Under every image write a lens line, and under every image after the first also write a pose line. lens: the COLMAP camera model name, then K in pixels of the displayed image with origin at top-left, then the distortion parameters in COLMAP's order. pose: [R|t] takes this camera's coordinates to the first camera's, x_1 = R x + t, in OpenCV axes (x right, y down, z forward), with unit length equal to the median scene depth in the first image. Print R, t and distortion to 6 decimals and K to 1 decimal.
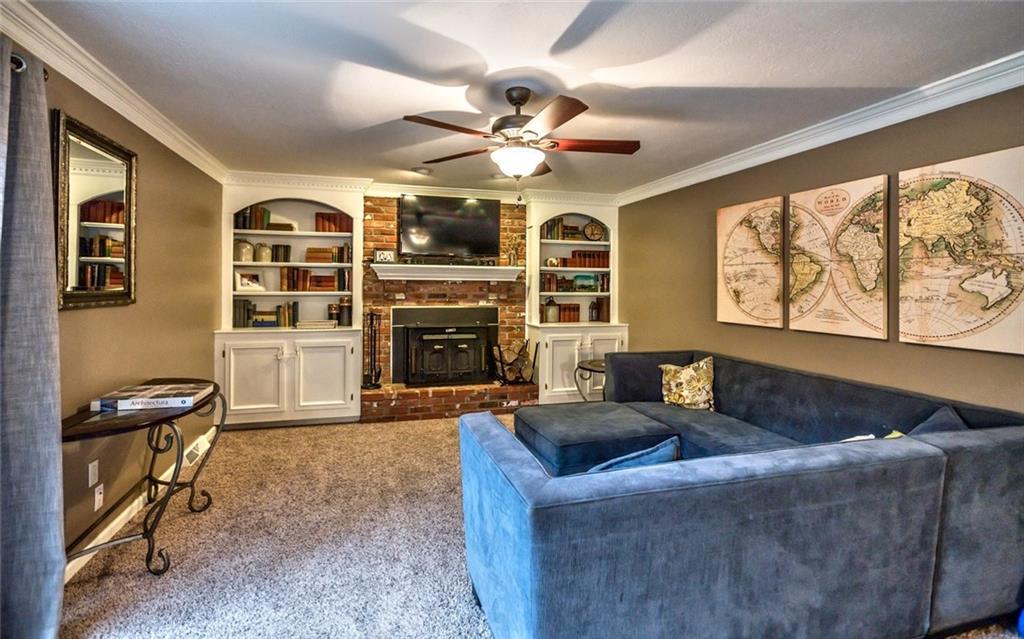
lens RADIAL K [[480.4, 0, 497.5], [0, 480.4, 287.7], [0, 0, 1]] dist [-0.000215, 0.000098]
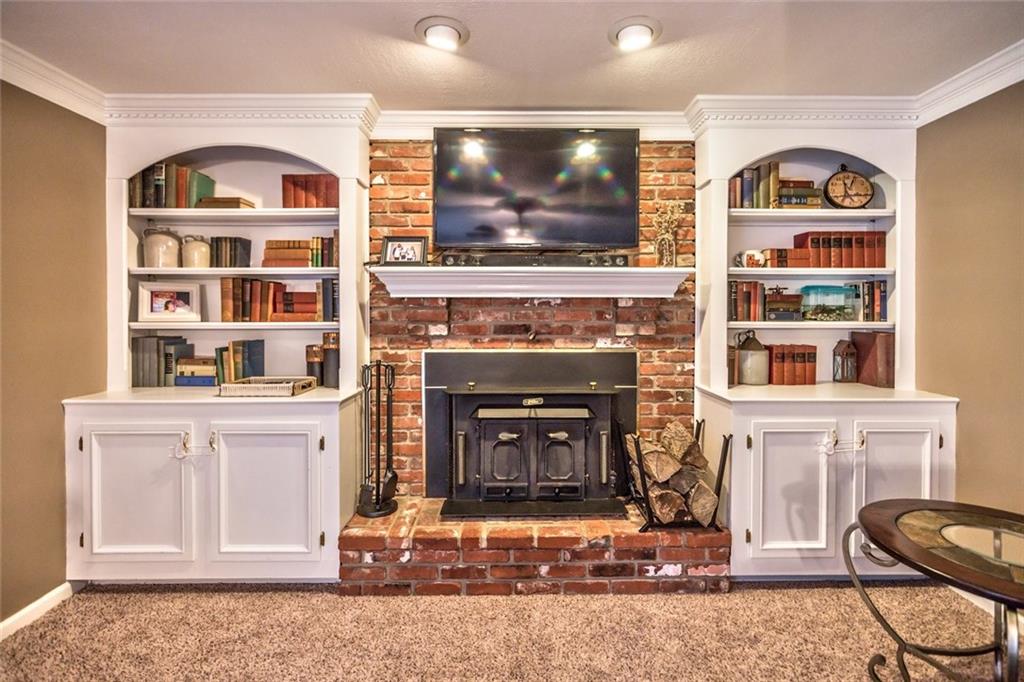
lens RADIAL K [[472.3, 0, 512.2], [0, 472.3, 315.7], [0, 0, 1]] dist [-0.004847, 0.002564]
pose [[0.962387, -0.004661, -0.271643, 0.011570], [0.006081, 0.999972, 0.004386, 0.000477], [0.271615, -0.005873, 0.962388, 0.536980]]
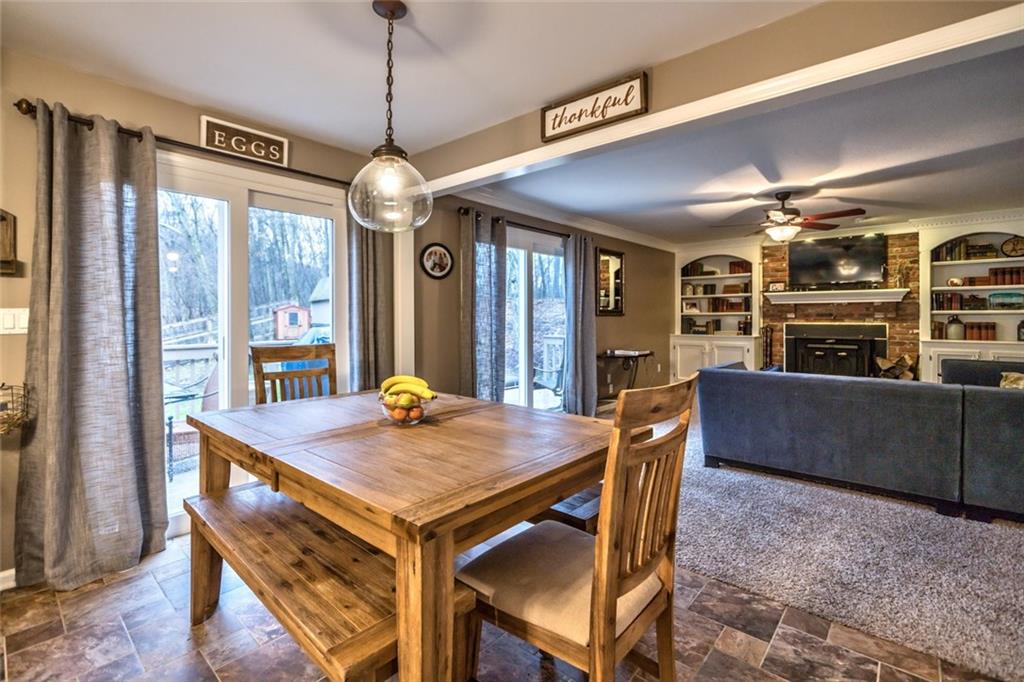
lens RADIAL K [[472.3, 0, 514.1], [0, 472.3, 315.8], [0, 0, 1]] dist [-0.004847, 0.002564]
pose [[0.553202, -0.011943, -0.832962, 0.486874], [0.002697, 0.999918, -0.012546, 0.033935], [0.833043, 0.004694, 0.553188, -0.410177]]
